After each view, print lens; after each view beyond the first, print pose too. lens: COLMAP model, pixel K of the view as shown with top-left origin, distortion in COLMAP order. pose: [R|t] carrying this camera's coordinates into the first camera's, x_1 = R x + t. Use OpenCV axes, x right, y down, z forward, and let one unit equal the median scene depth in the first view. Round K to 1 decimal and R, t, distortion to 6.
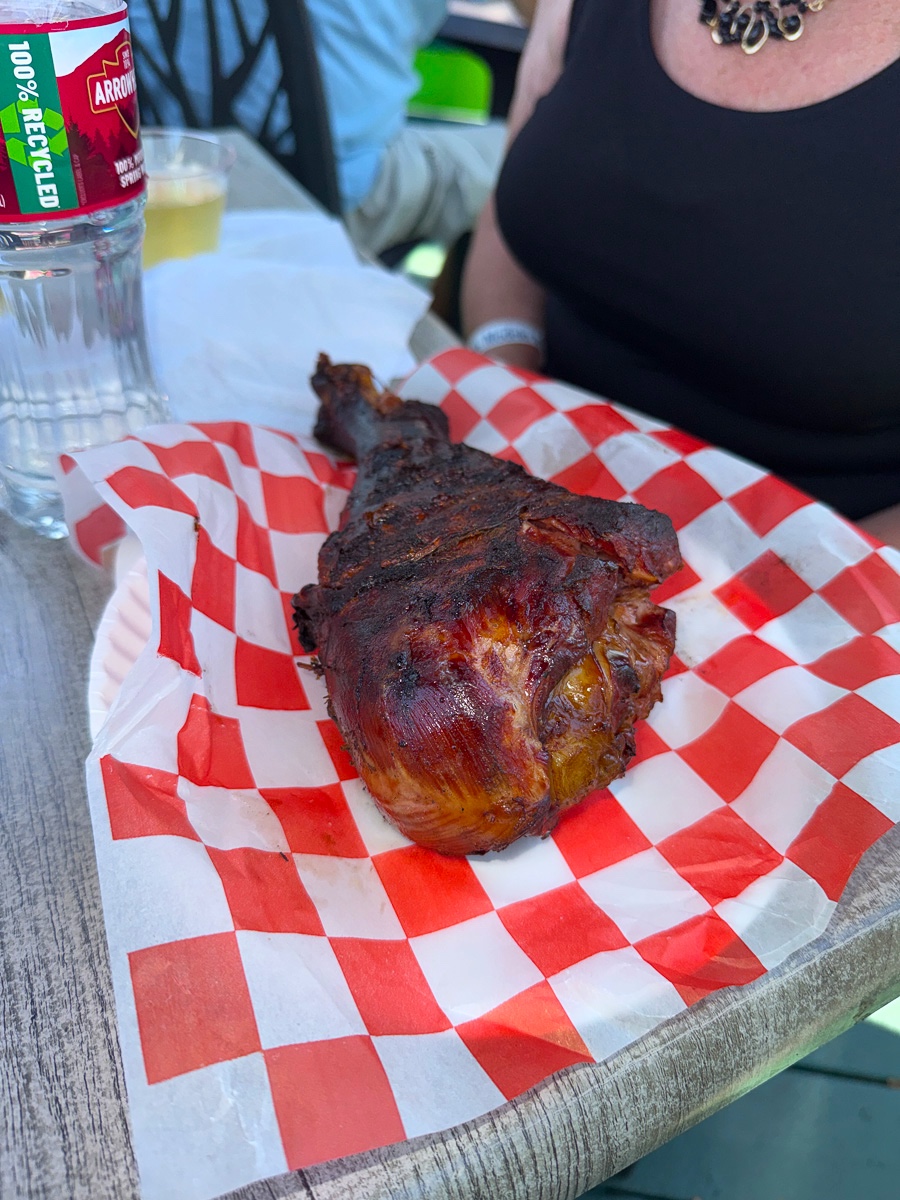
lens RADIAL K [[843.8, 0, 455.5], [0, 843.8, 595.3], [0, 0, 1]] dist [0.074737, -0.116800]
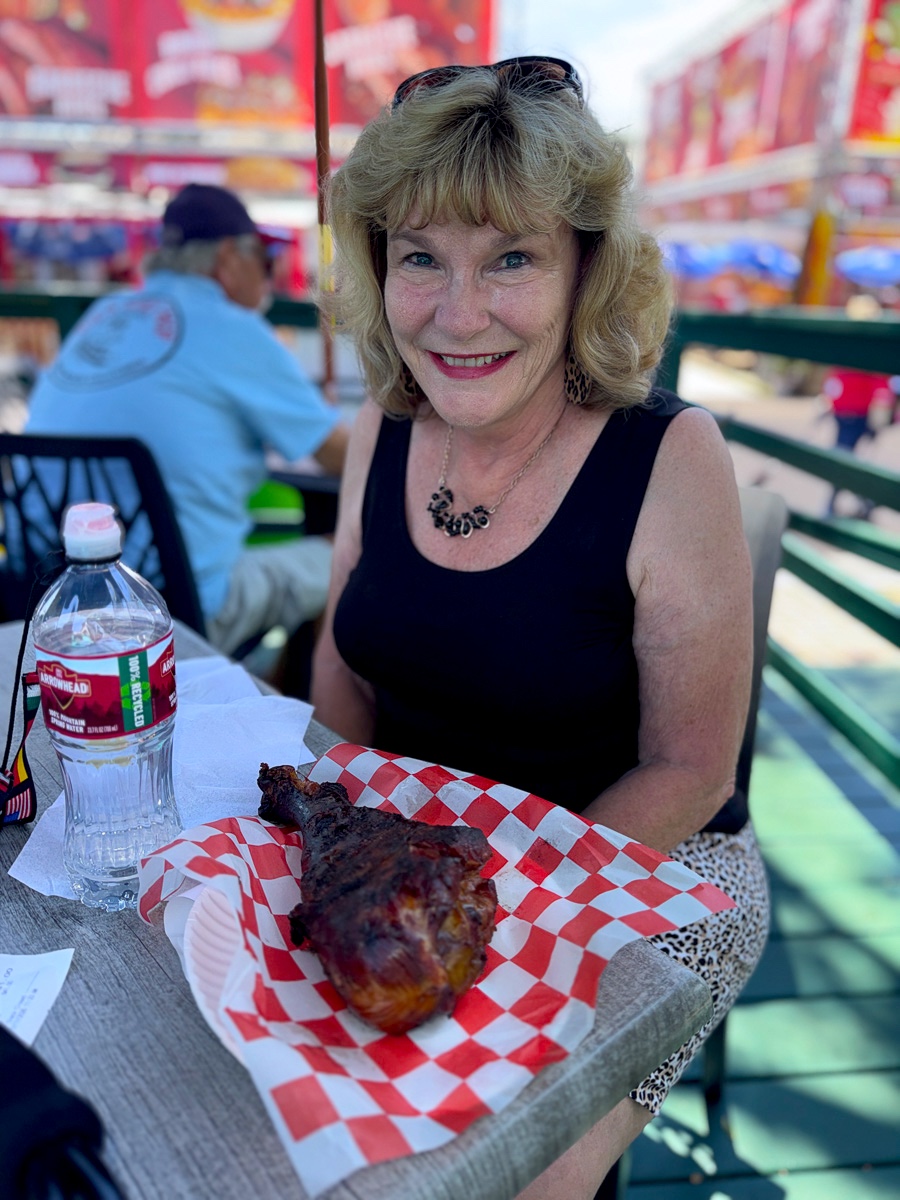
lens RADIAL K [[843.8, 0, 455.5], [0, 843.8, 595.3], [0, 0, 1]] dist [0.074737, -0.116800]
pose [[0.967957, -0.119298, 0.220970, -0.181746], [0.190451, 0.922280, -0.336345, 0.059161], [-0.163671, 0.367651, 0.915448, -1.036445]]
